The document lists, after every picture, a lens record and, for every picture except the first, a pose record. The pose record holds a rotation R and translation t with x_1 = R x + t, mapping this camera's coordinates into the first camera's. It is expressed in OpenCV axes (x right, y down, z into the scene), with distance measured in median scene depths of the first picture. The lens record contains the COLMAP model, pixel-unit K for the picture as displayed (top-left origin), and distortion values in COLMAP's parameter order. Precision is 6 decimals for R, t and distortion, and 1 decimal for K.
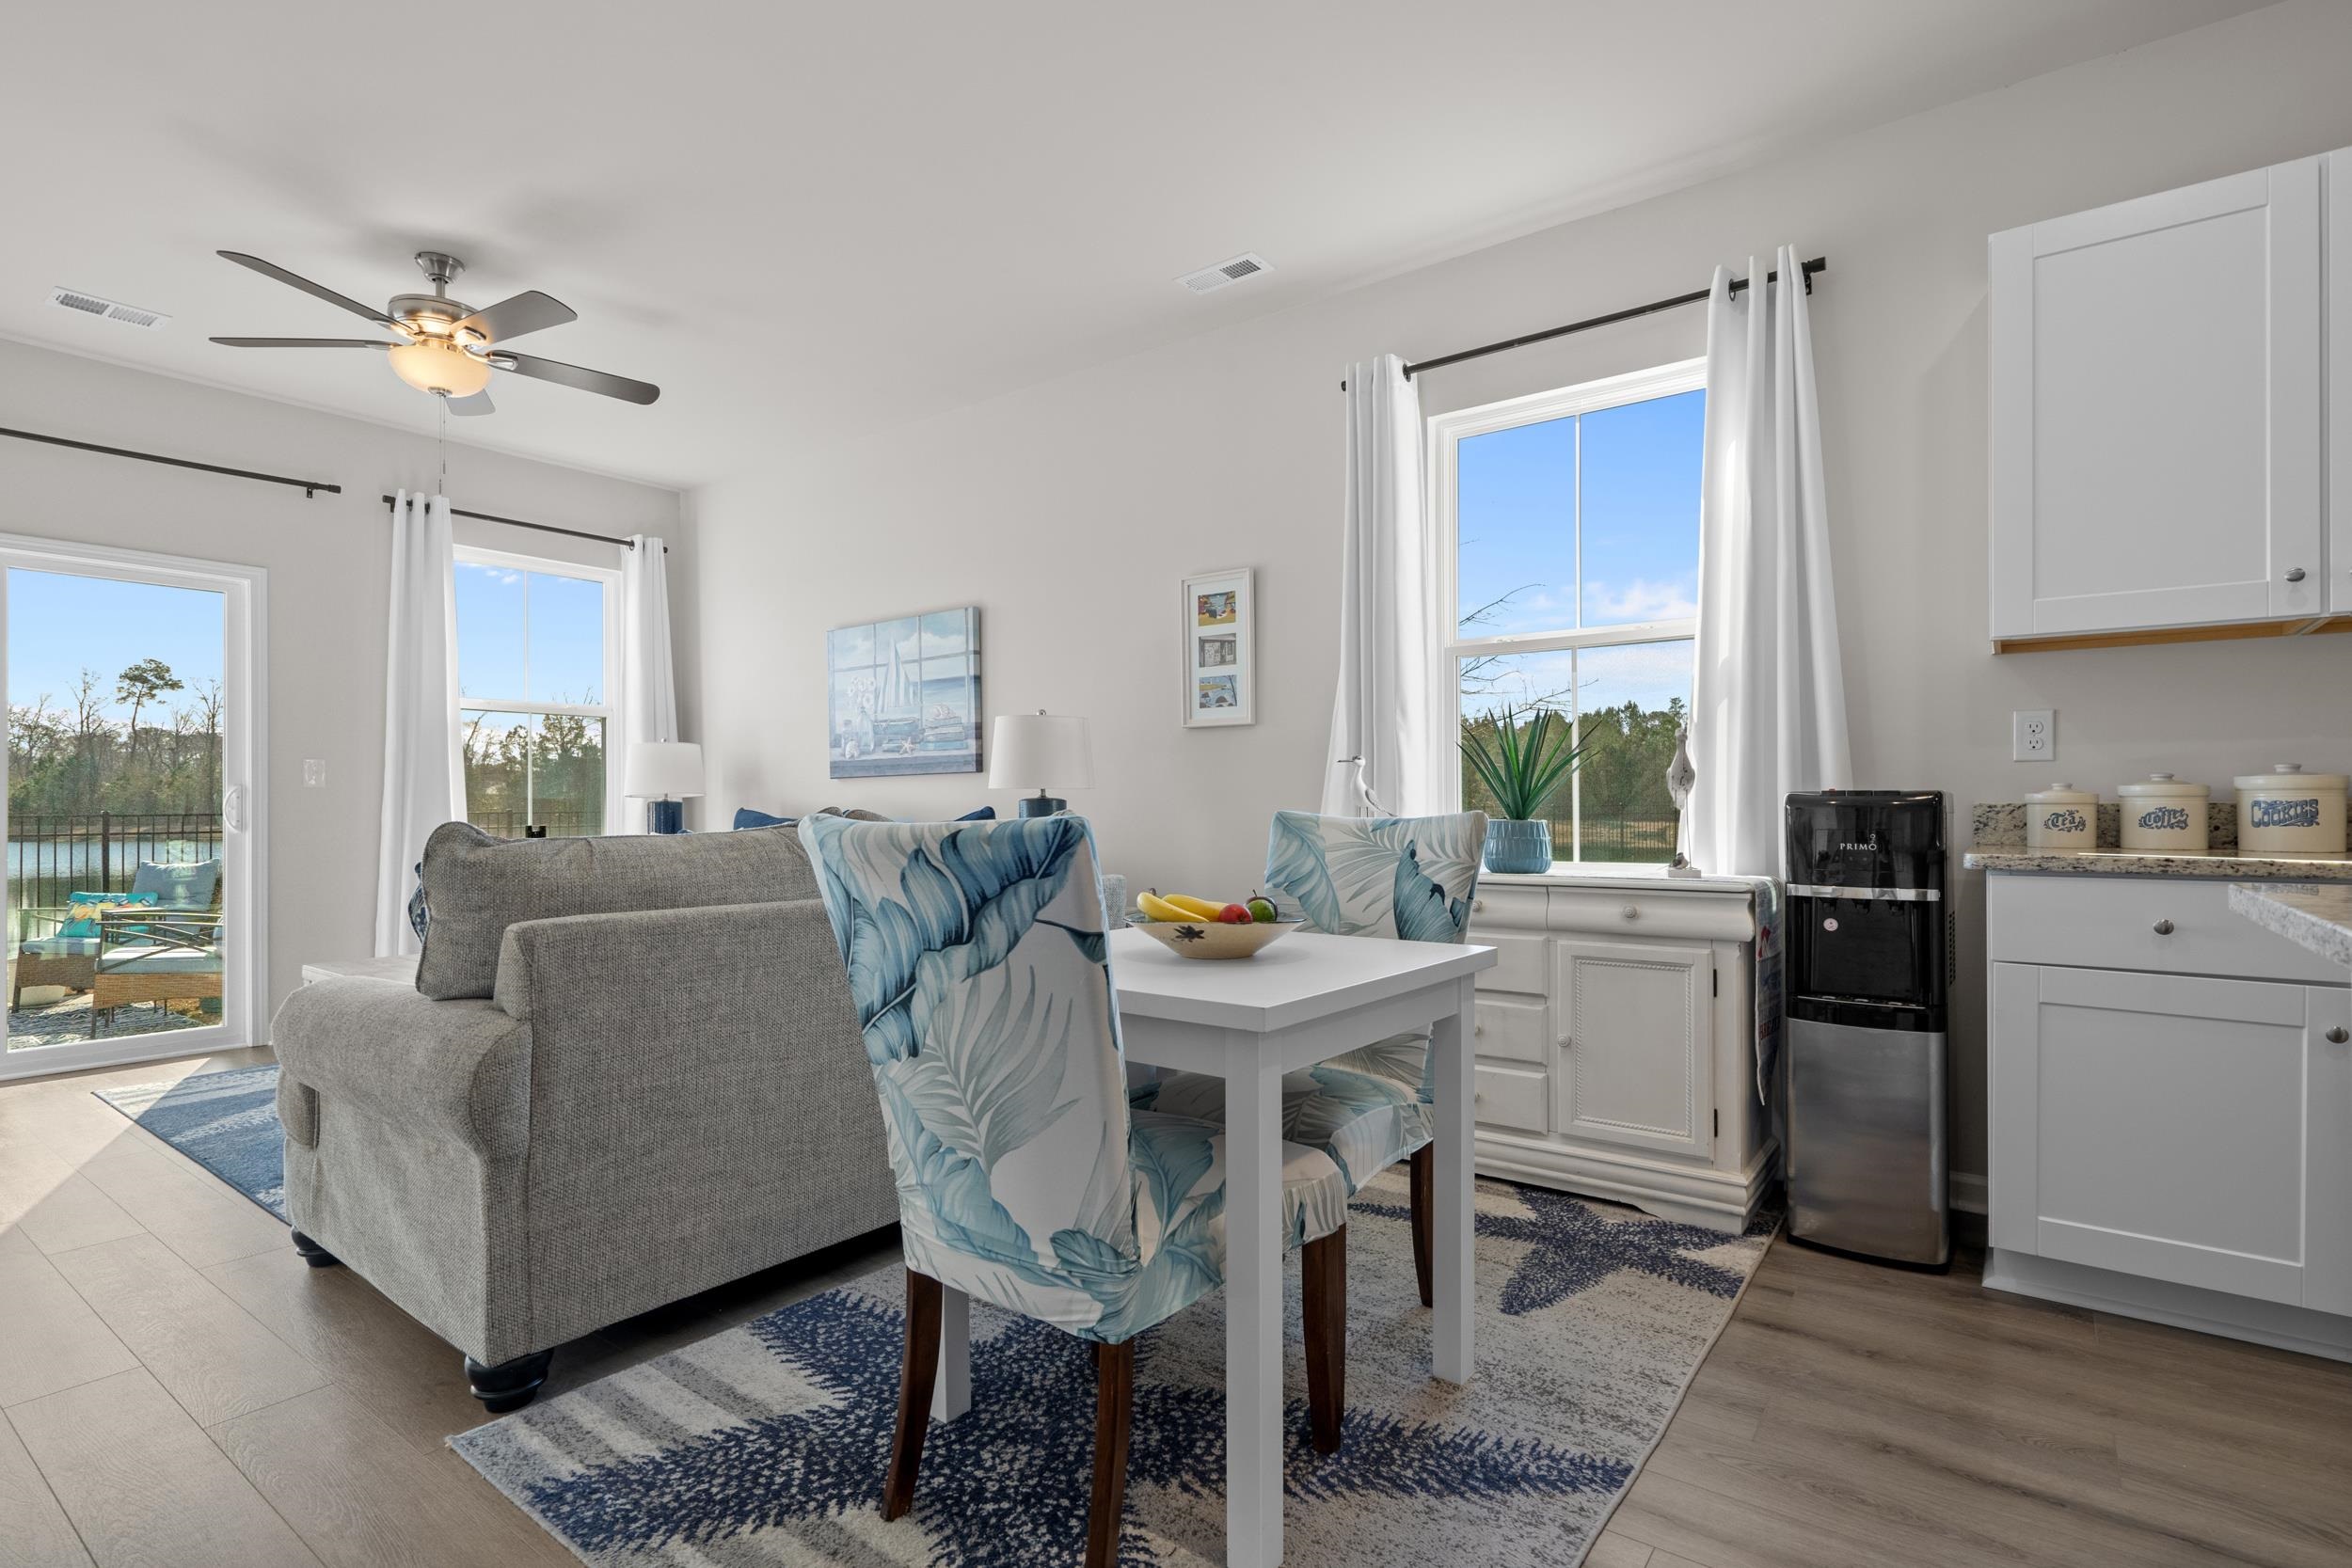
lens RADIAL K [[1138.6, 0, 1180.0], [0, 1138.6, 800.1], [0, 0, 1]] dist [0.000184, 0.000689]
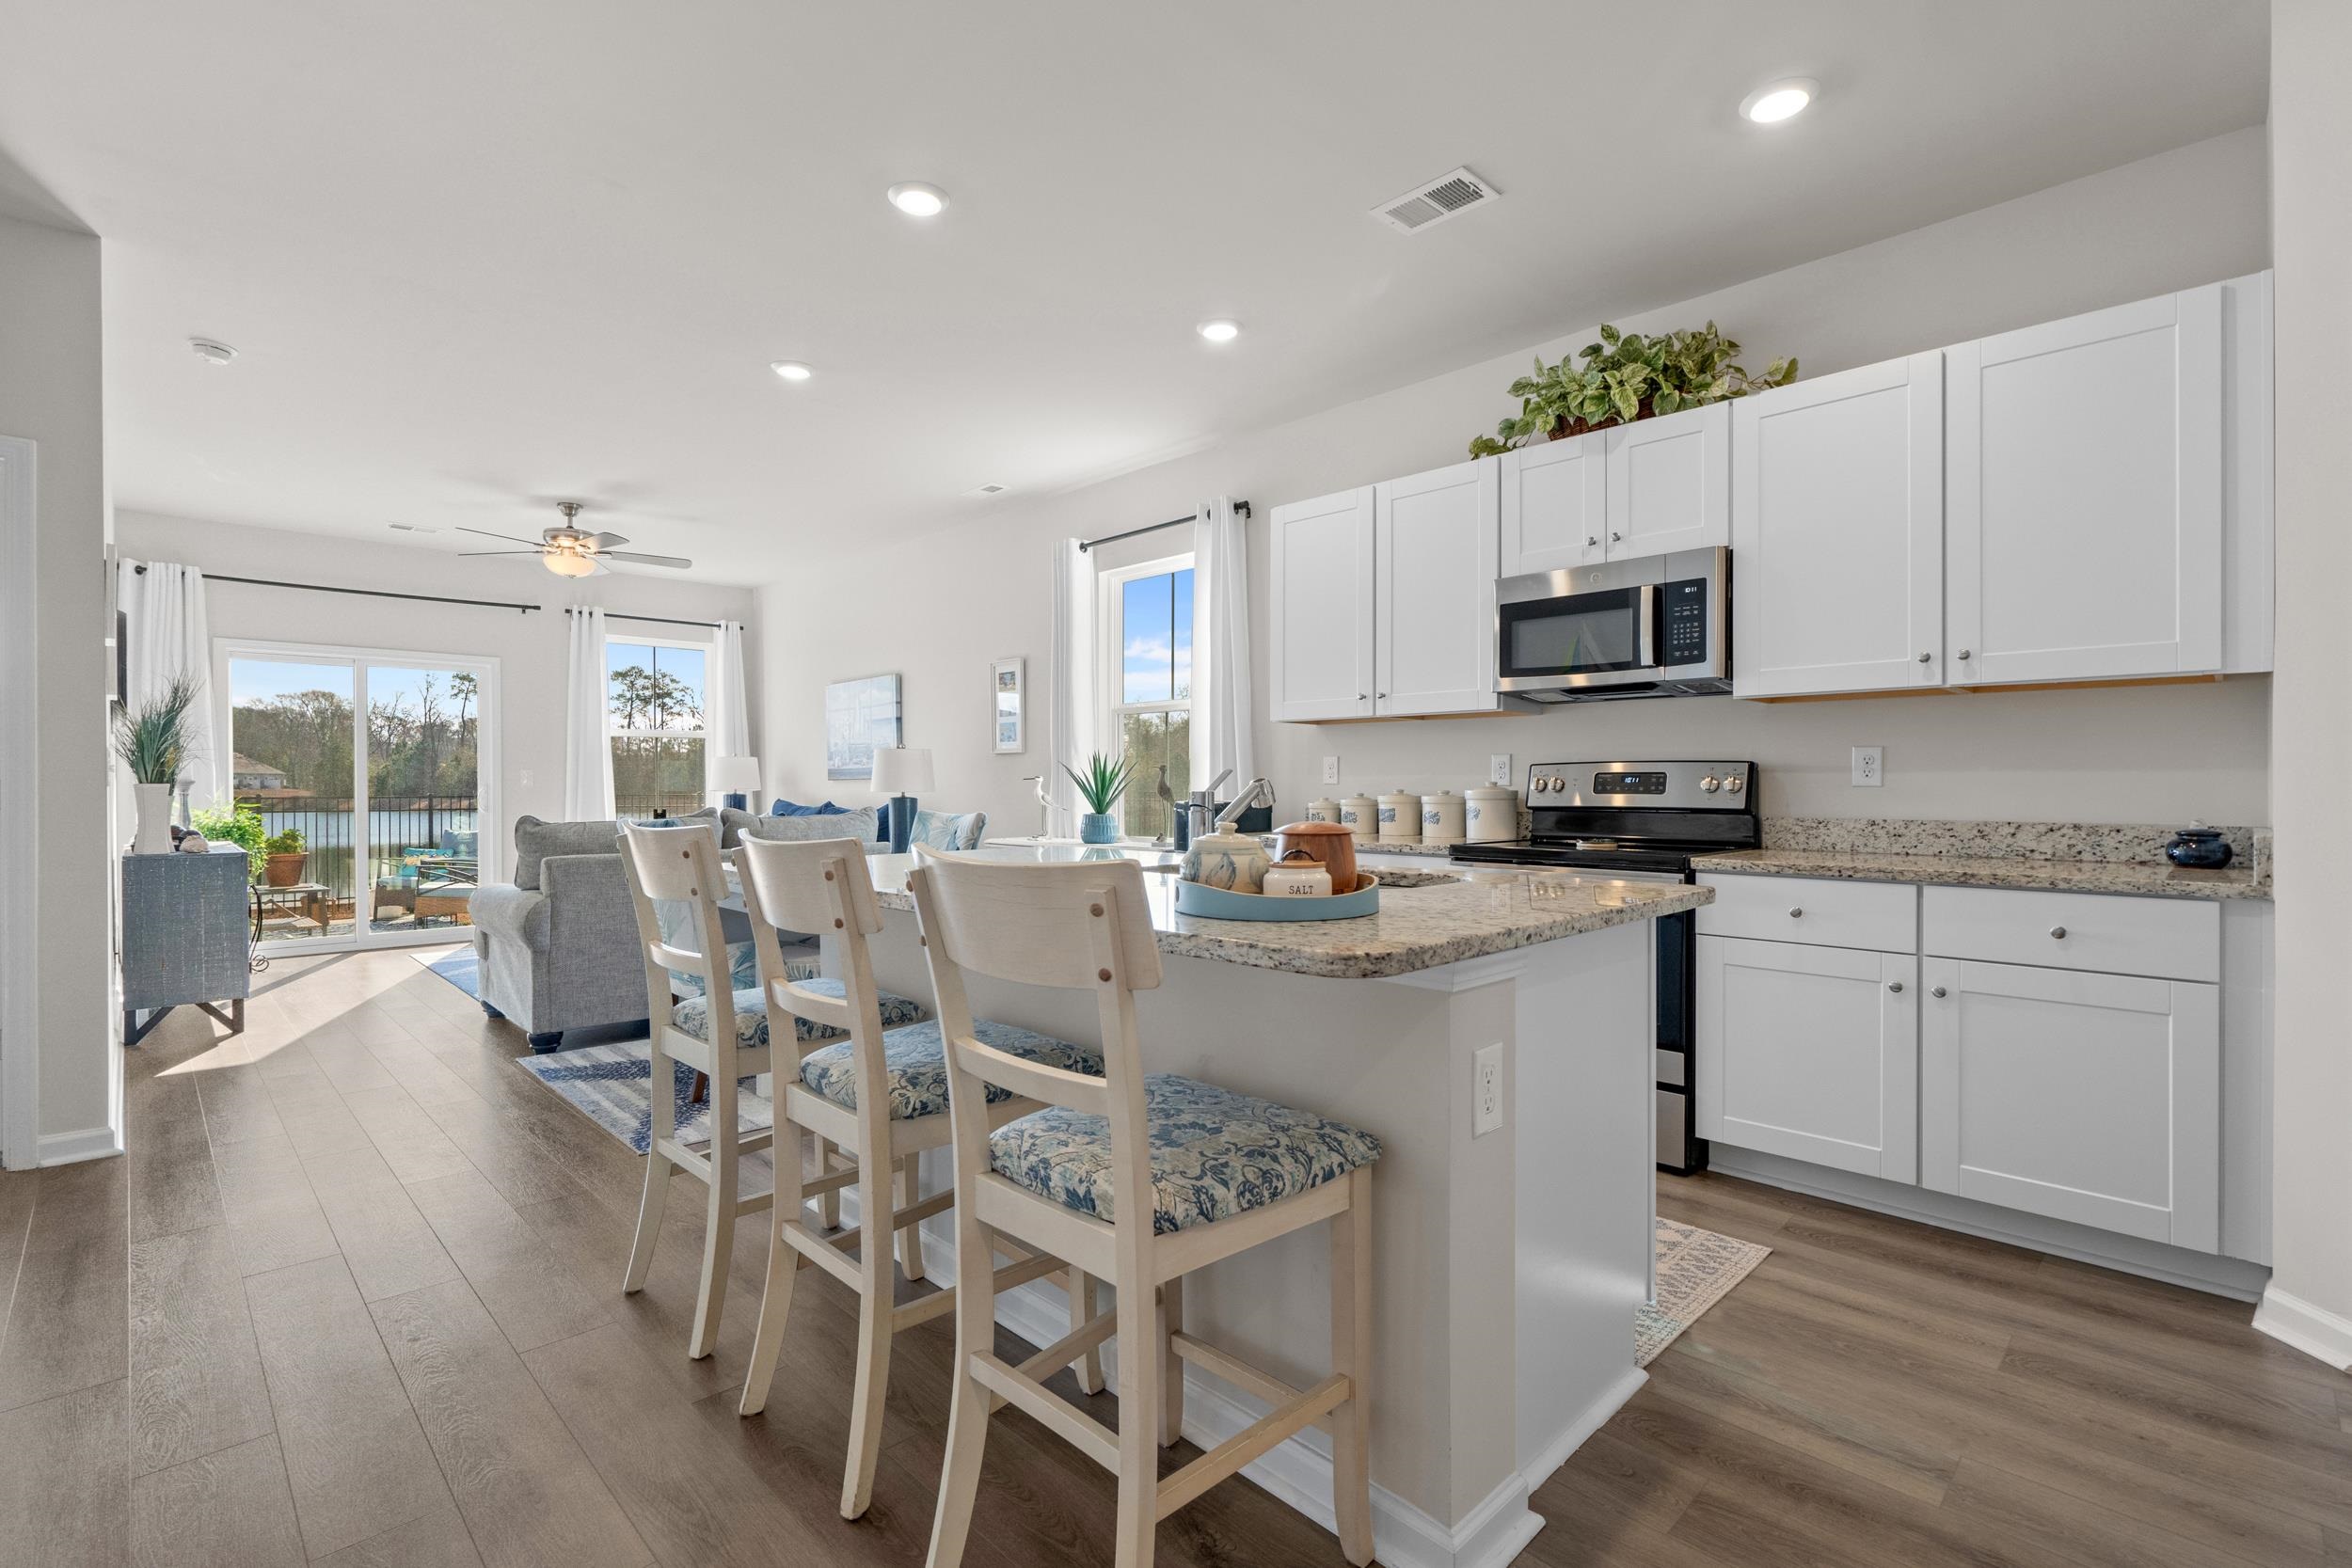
lens RADIAL K [[1078.7, 0, 1176.0], [0, 1078.7, 784.0], [0, 0, 1]] dist [-0.000115, 0.000229]
pose [[0.987210, 0.000911, -0.159423, 0.830046], [0.000155, 0.999978, 0.006675, -0.047760], [0.159426, -0.006614, 0.987188, -0.791496]]
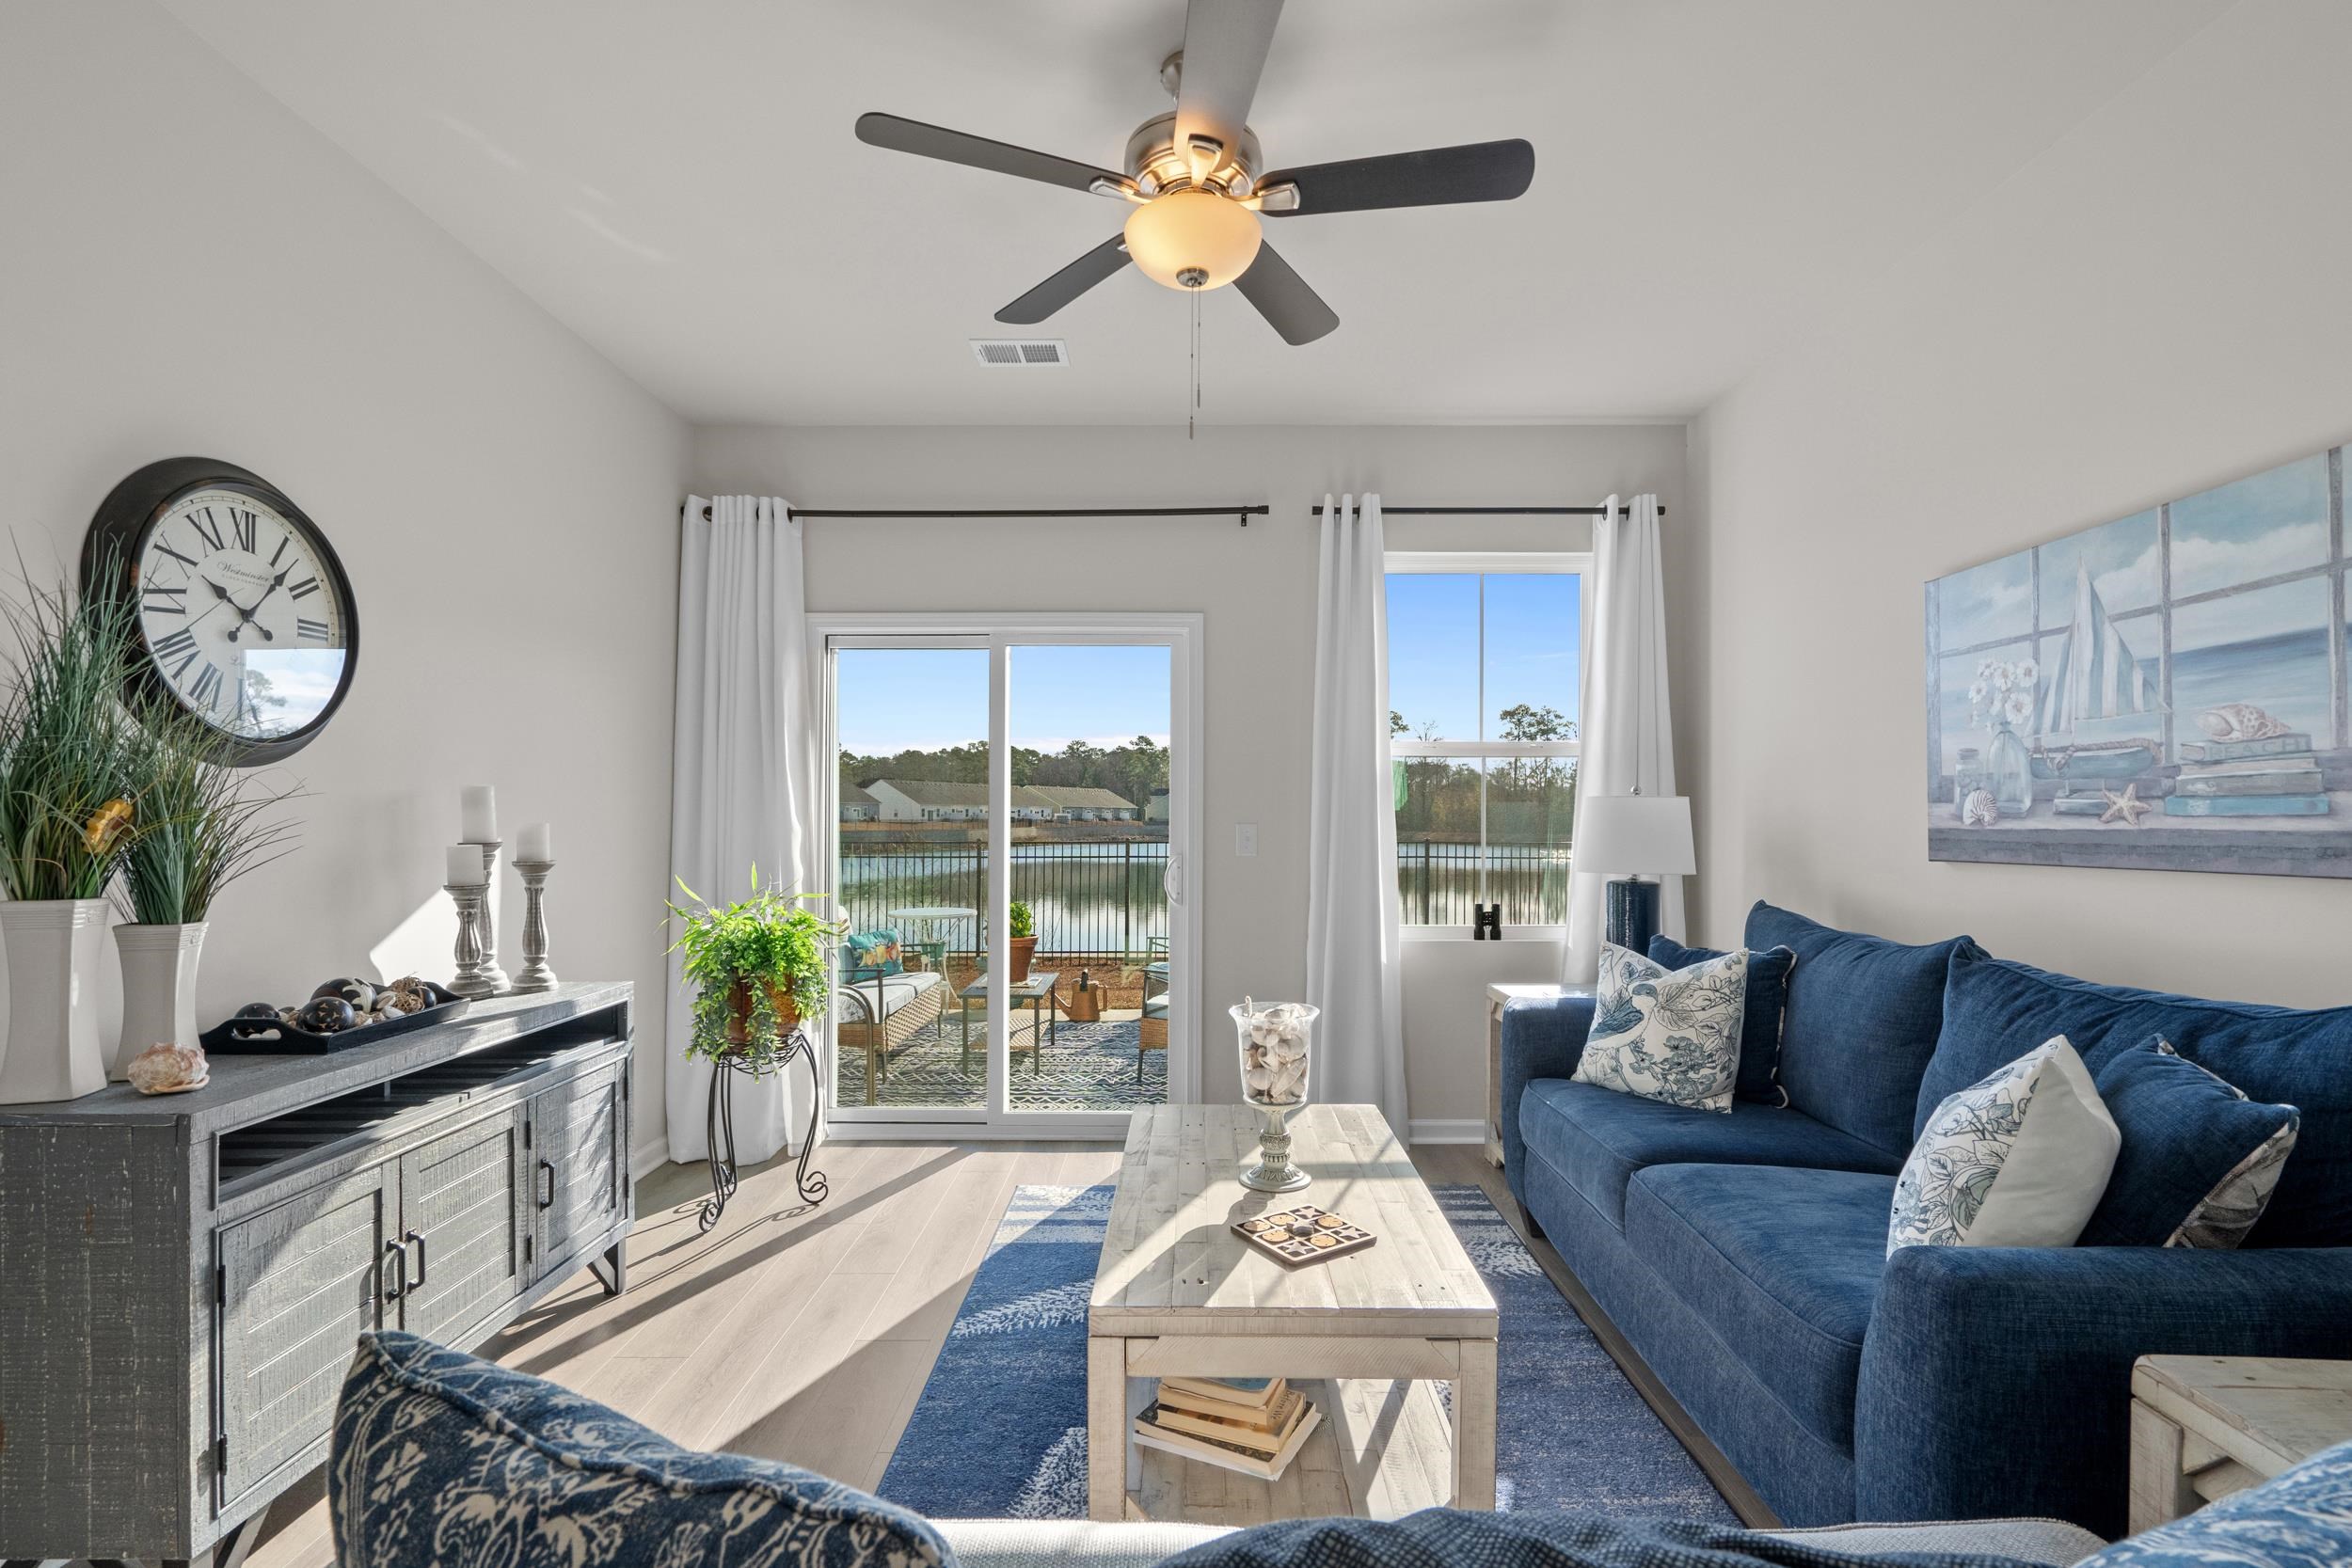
lens RADIAL K [[1070.2, 0, 1187.0], [0, 1070.2, 835.3], [0, 0, 1]] dist [-0.000708, 0.000385]
pose [[0.598251, 0.018266, -0.801100, -0.240653], [0.000122, 0.999738, 0.022886, -0.088201], [0.801308, -0.013789, 0.598093, 0.890481]]
